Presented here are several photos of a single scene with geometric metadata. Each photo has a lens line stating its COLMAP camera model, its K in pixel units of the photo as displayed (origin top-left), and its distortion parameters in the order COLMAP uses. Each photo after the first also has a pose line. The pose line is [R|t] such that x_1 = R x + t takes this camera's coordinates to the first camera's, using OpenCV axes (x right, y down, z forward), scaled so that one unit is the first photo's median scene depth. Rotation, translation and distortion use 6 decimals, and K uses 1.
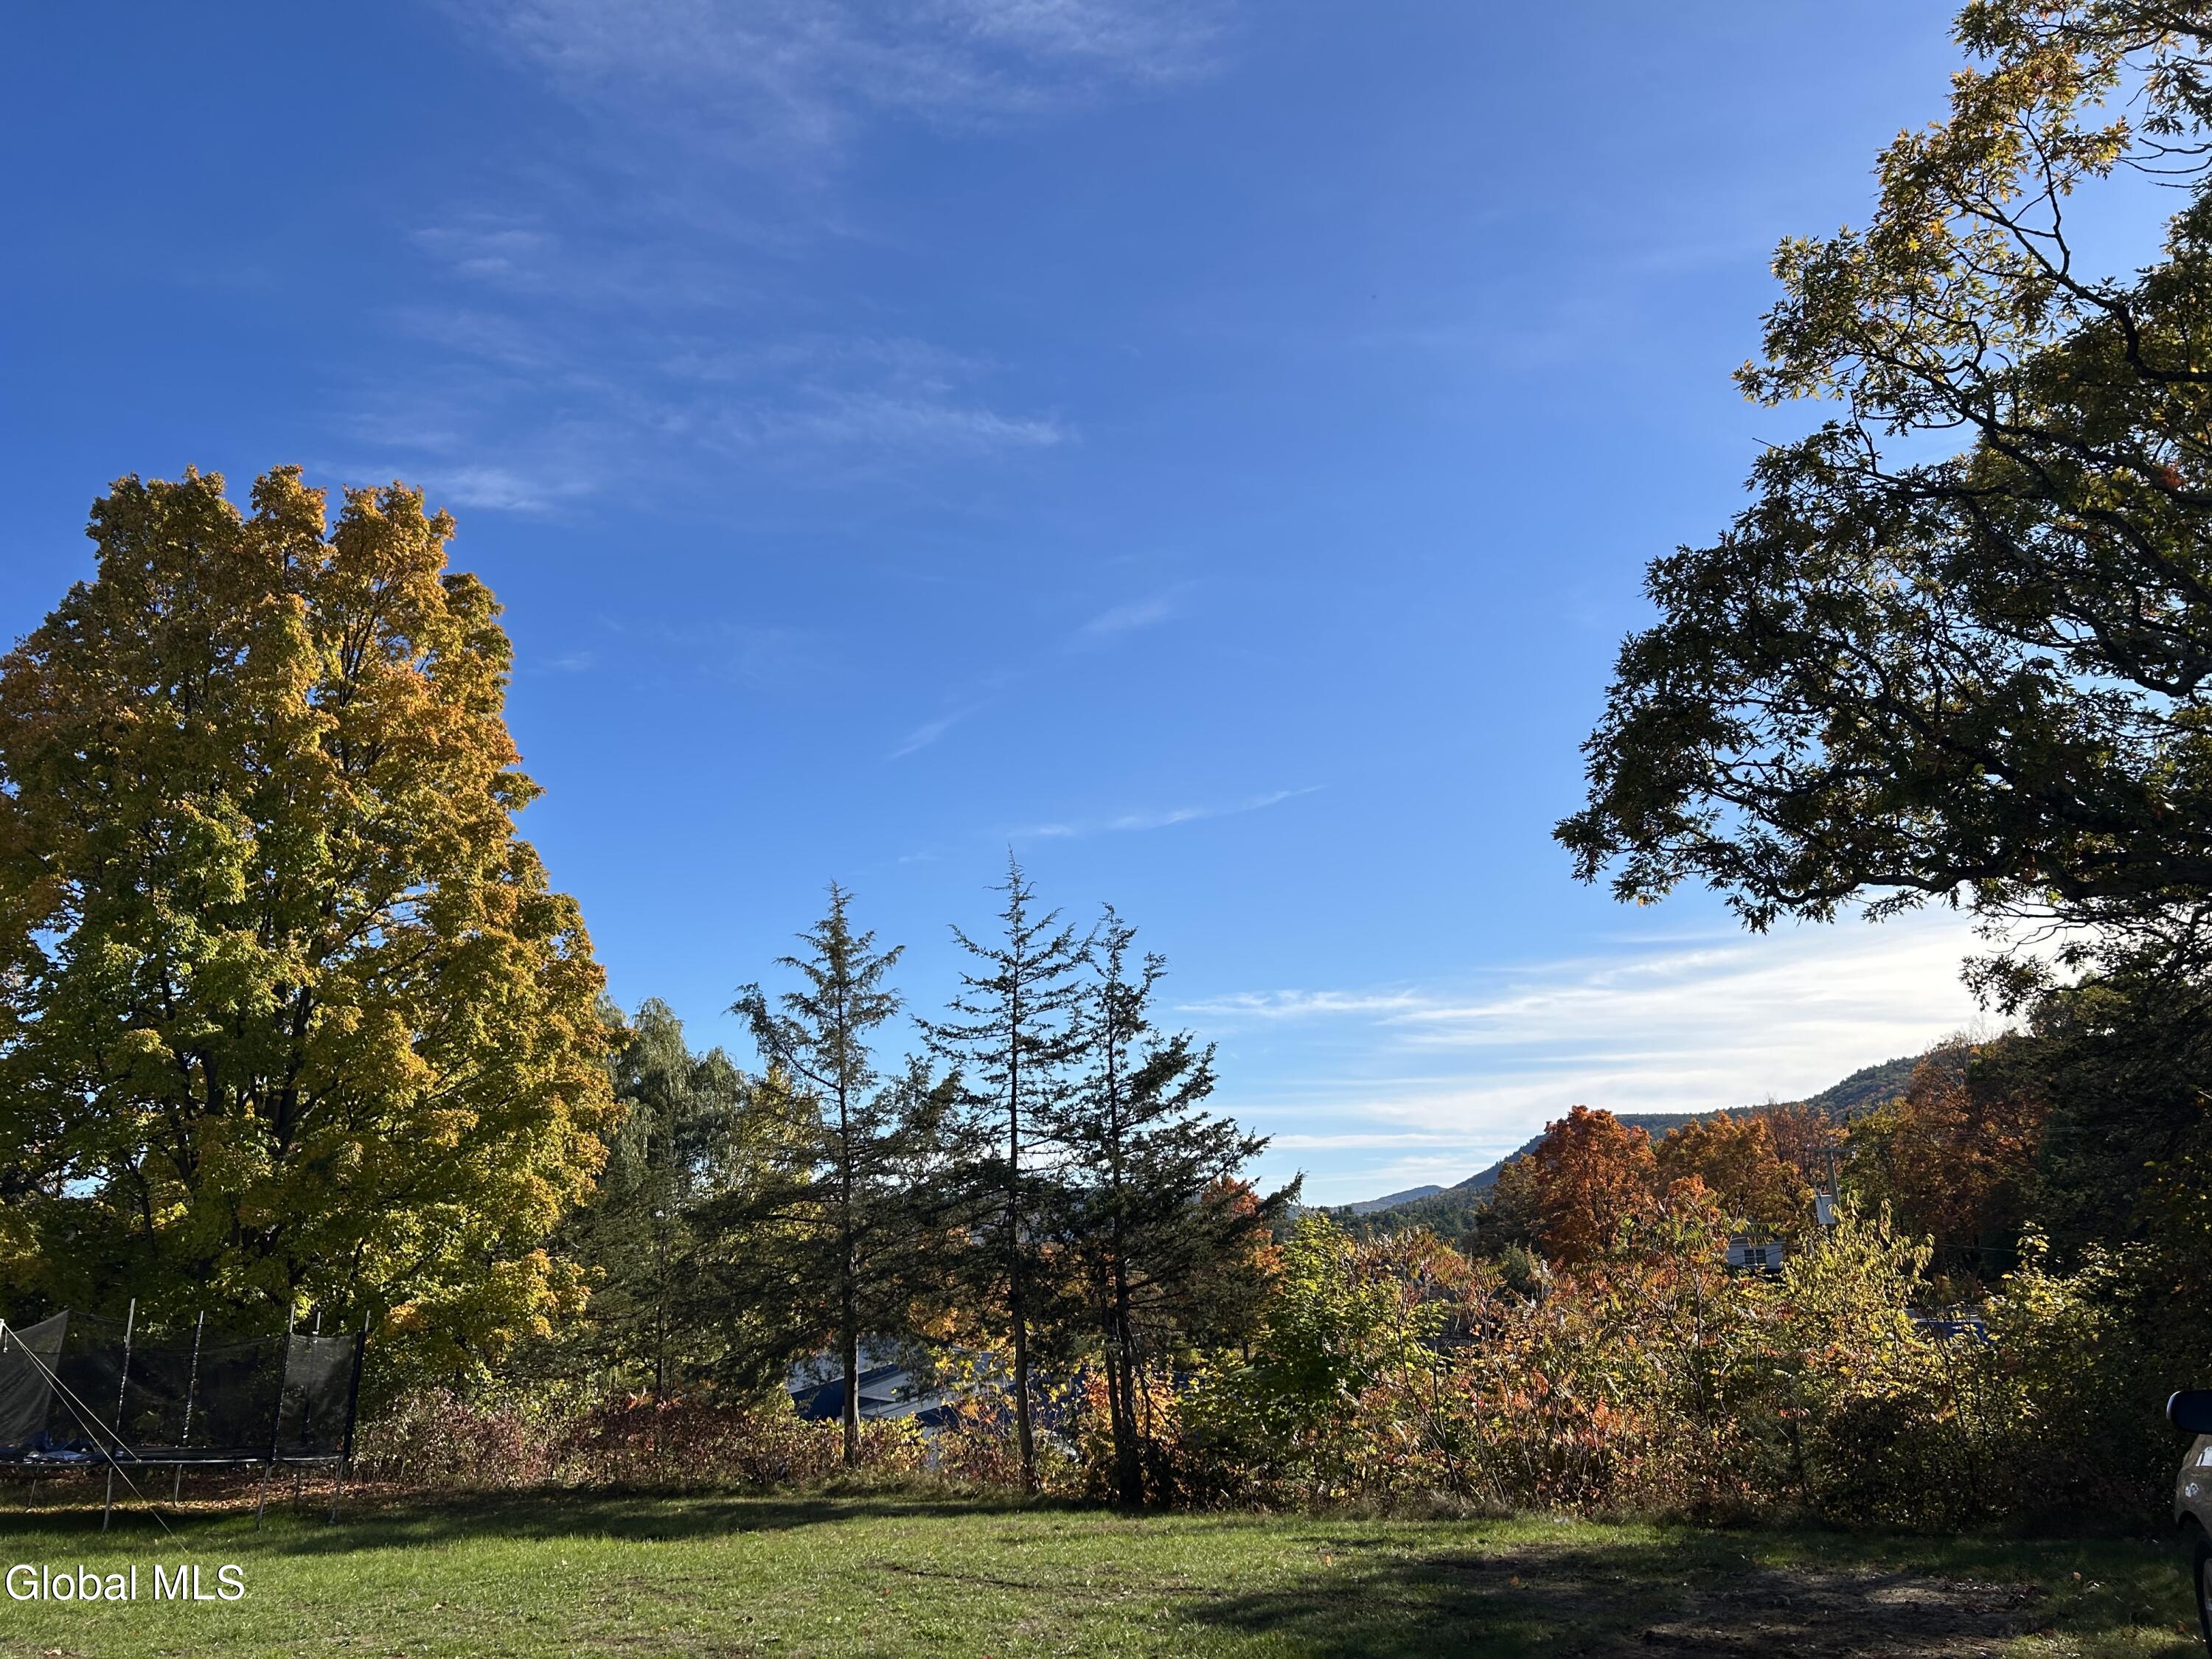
lens RADIAL K [[1655.7, 0, 1112.3], [0, 1655.7, 827.7], [0, 0, 1]] dist [0.025073, -0.013950]
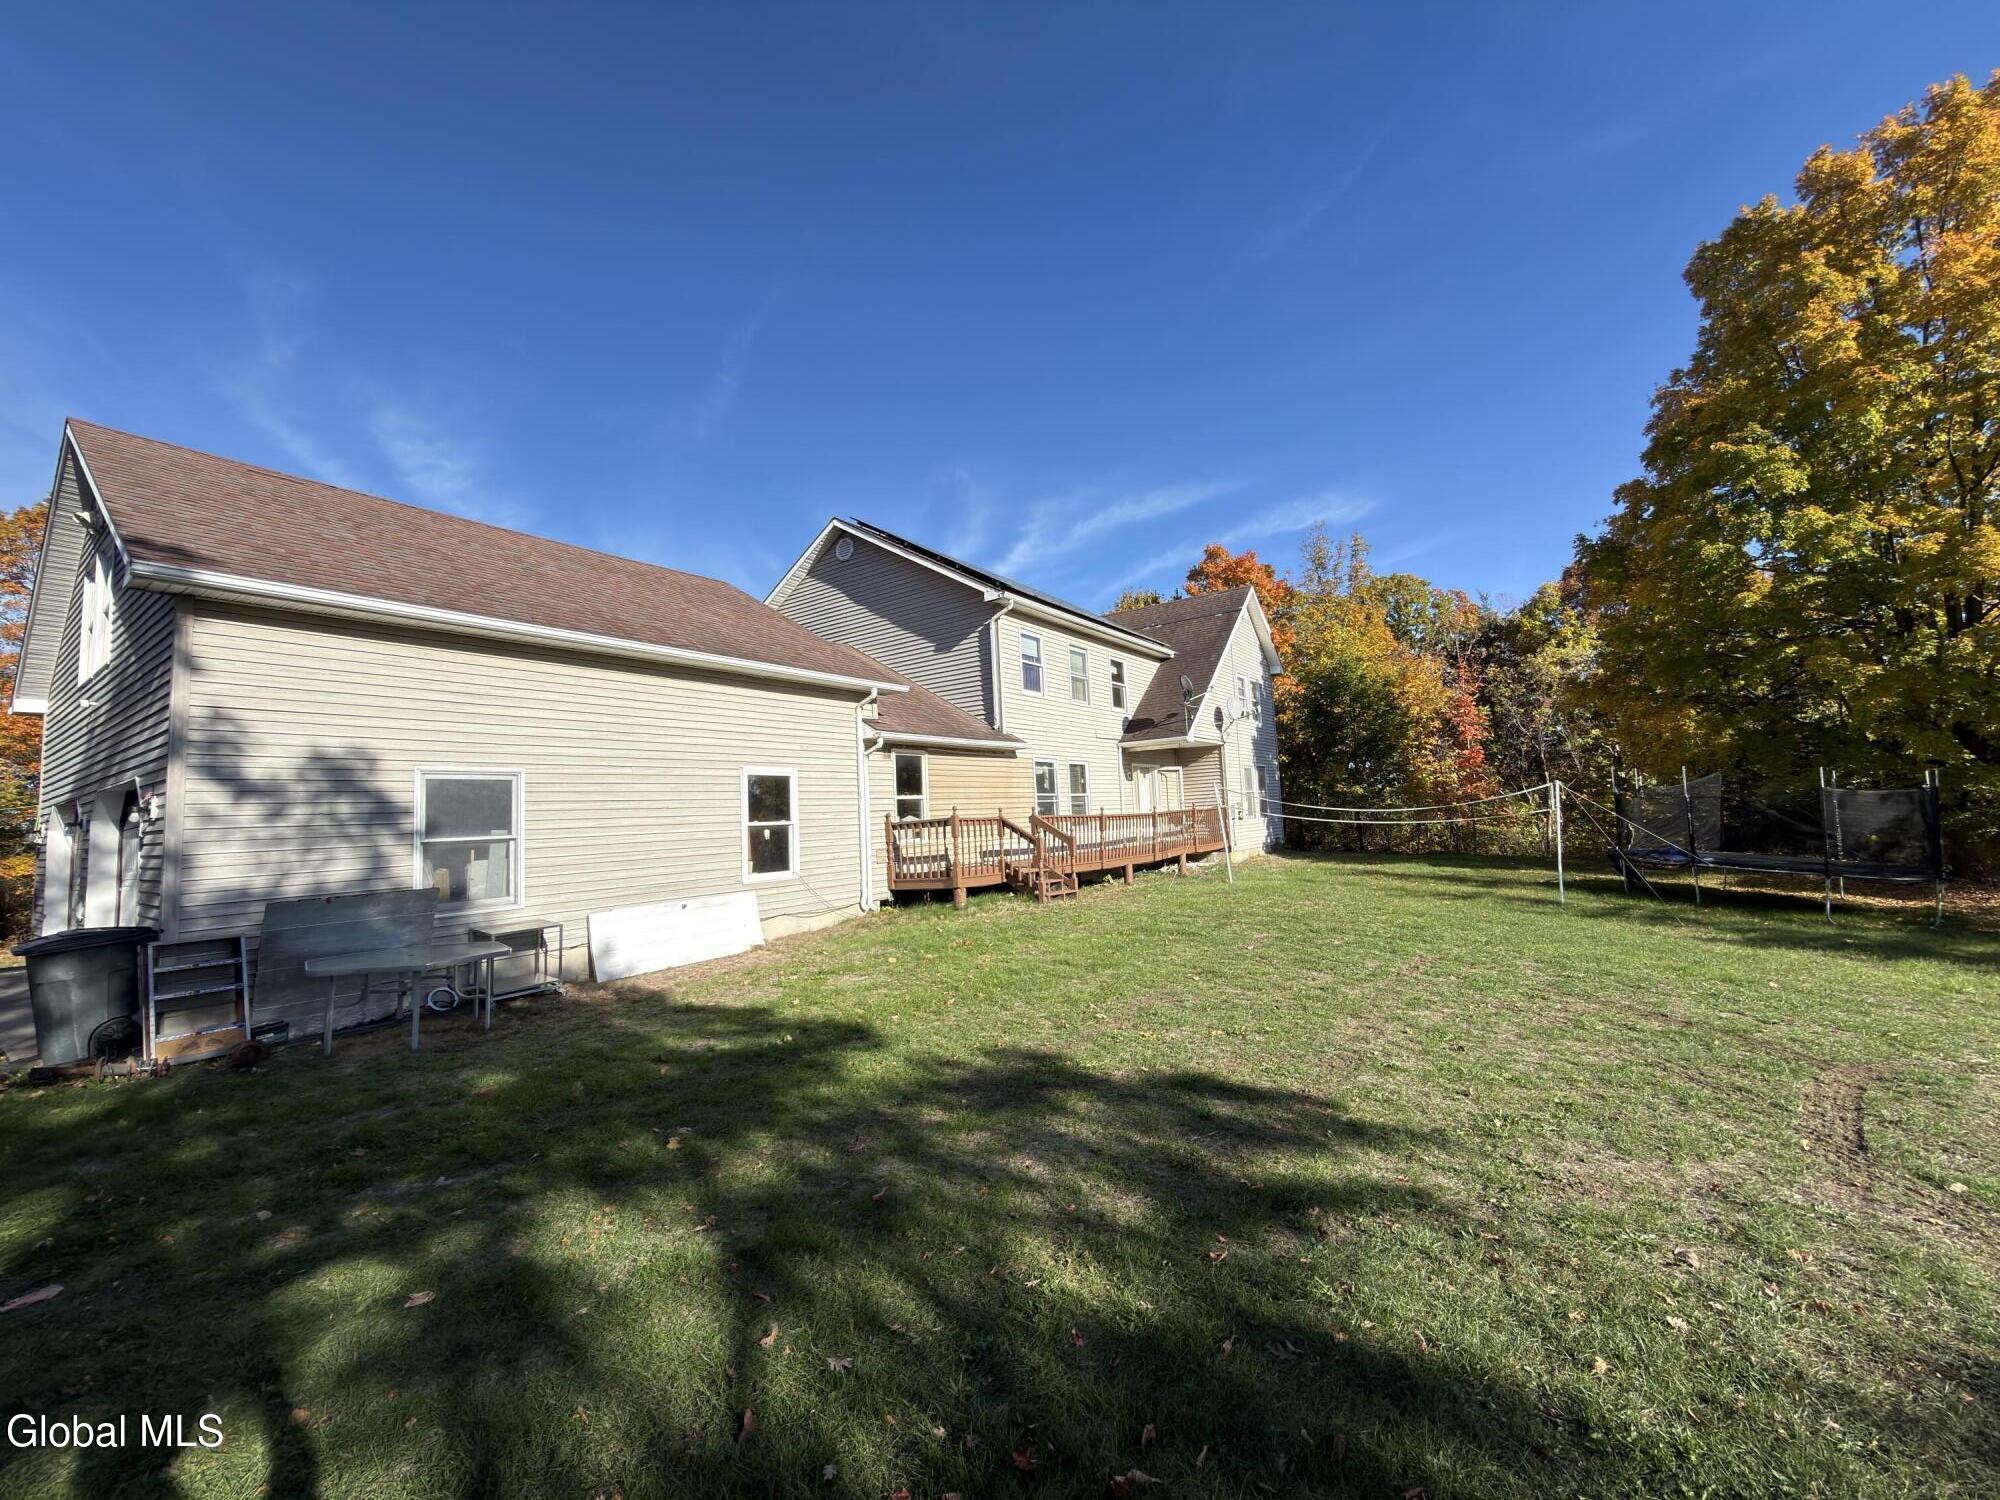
lens RADIAL K [[794.6, 0, 1074.9], [0, 794.6, 745.7], [0, 0, 1]] dist [0.001998, 0.000040]
pose [[0.011248, -0.039499, -0.999156, 0.118942], [0.293369, 0.955378, -0.034466, 0.088476], [0.955933, -0.292733, 0.022334, 0.326442]]
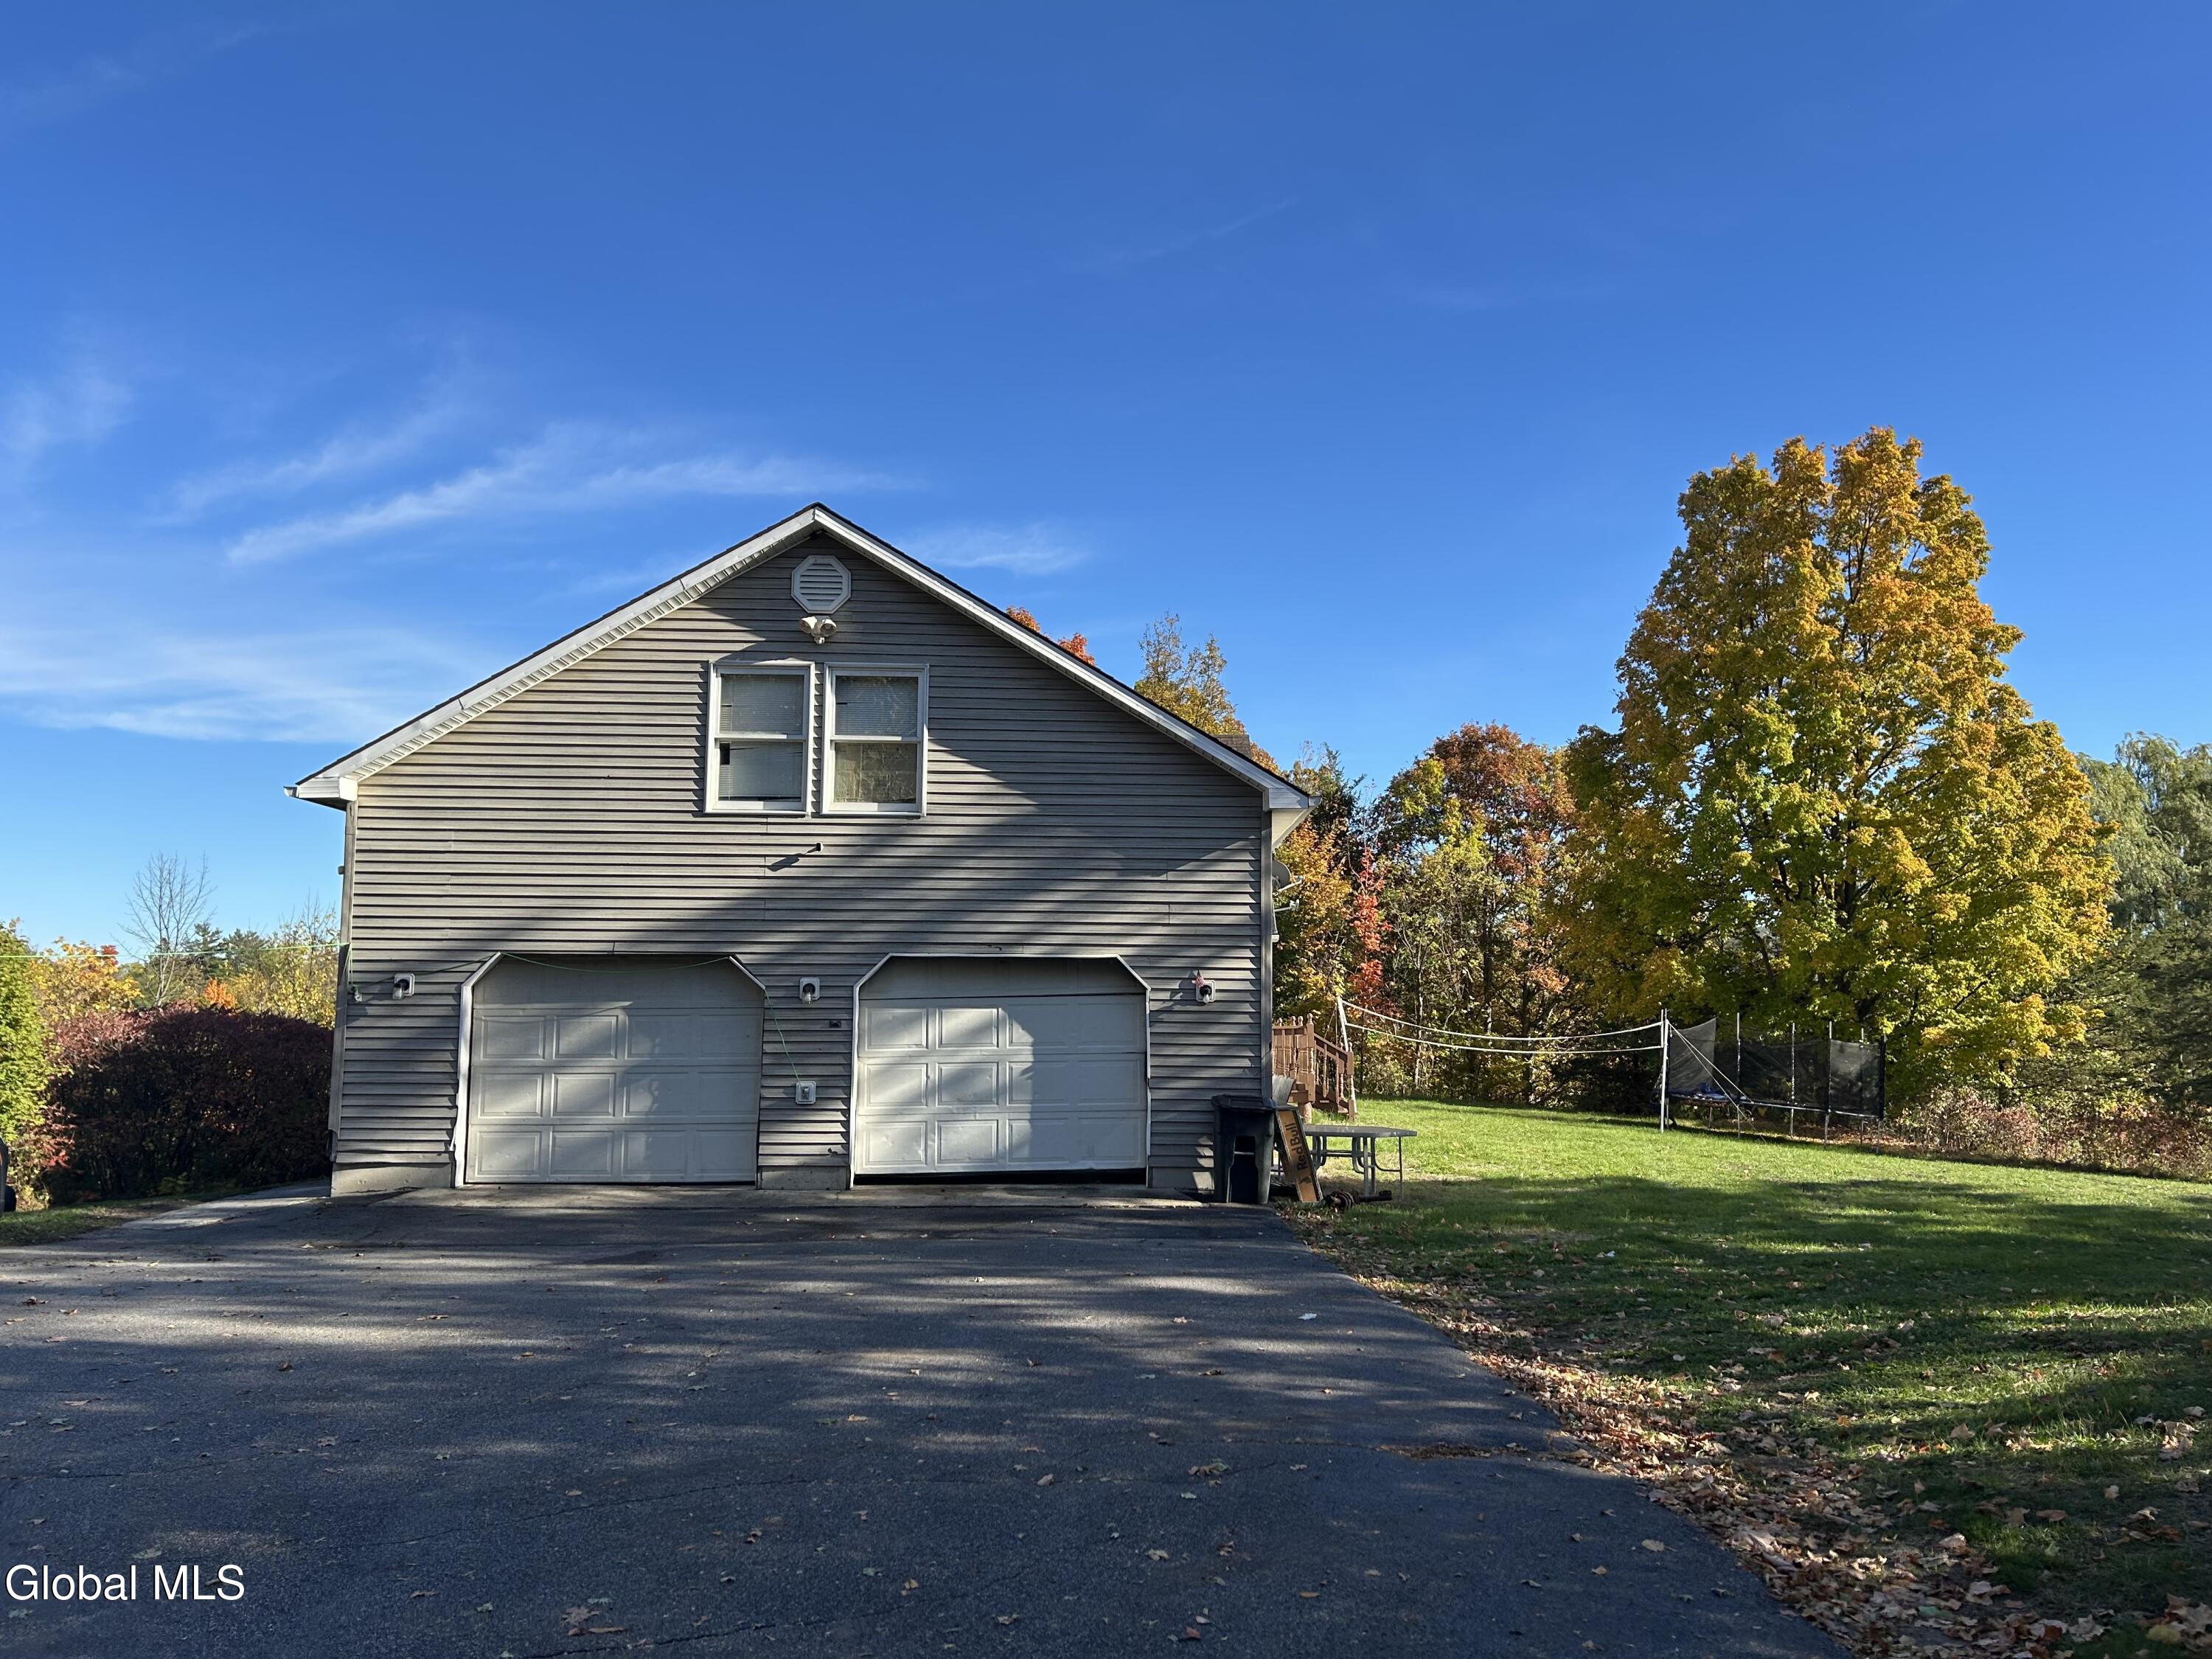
lens RADIAL K [[1655.7, 0, 1118.2], [0, 1655.7, 836.2], [0, 0, 1]] dist [0.025073, -0.013950]
pose [[0.591293, -0.035087, -0.805693, 0.321587], [0.166497, 0.982841, 0.079389, -0.107955], [0.789083, -0.181088, 0.586988, -0.371997]]
